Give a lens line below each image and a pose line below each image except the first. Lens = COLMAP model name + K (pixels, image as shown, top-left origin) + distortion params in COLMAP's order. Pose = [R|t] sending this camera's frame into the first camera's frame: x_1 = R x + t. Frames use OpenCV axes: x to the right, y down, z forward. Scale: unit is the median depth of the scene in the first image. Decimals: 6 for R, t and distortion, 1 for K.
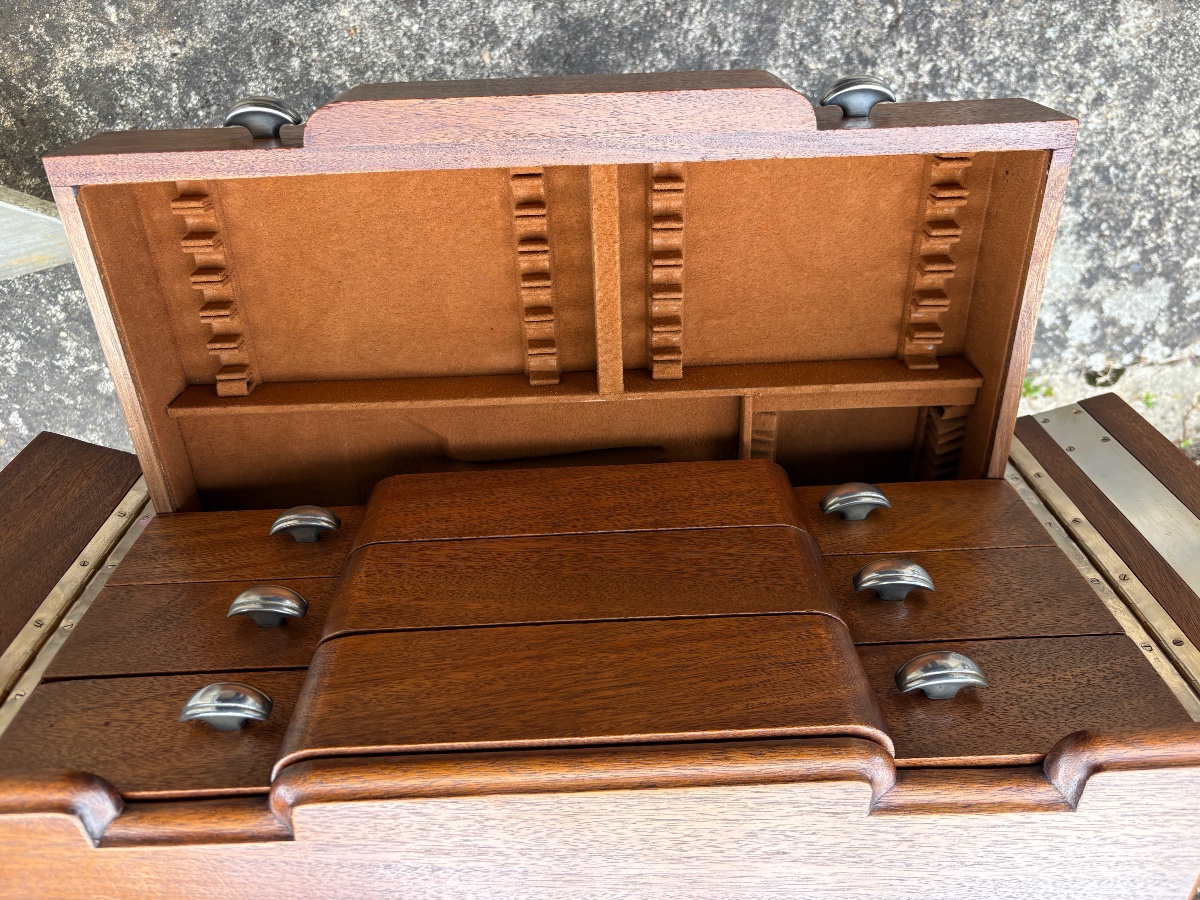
lens RADIAL K [[913.3, 0, 600.0], [0, 913.3, 450.0], [0, 0, 1]] dist [0.071175, -0.107508]
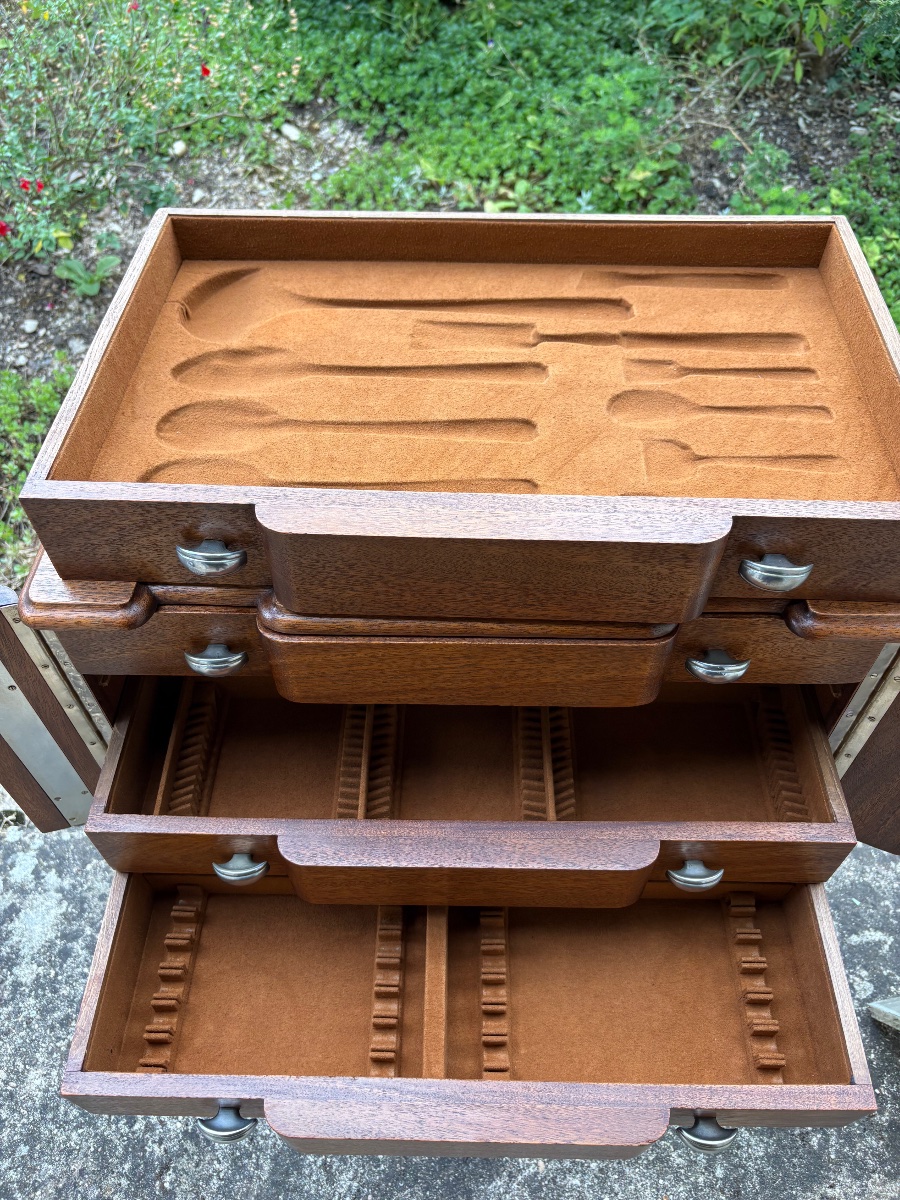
lens RADIAL K [[891.9, 0, 450.0], [0, 891.9, 600.0], [0, 0, 1]] dist [0.052018, -0.075584]
pose [[-0.998131, -0.053968, 0.028670, -0.011053], [0.057524, -0.988095, 0.142684, 0.070735], [0.020628, 0.144067, 0.989353, -0.134579]]
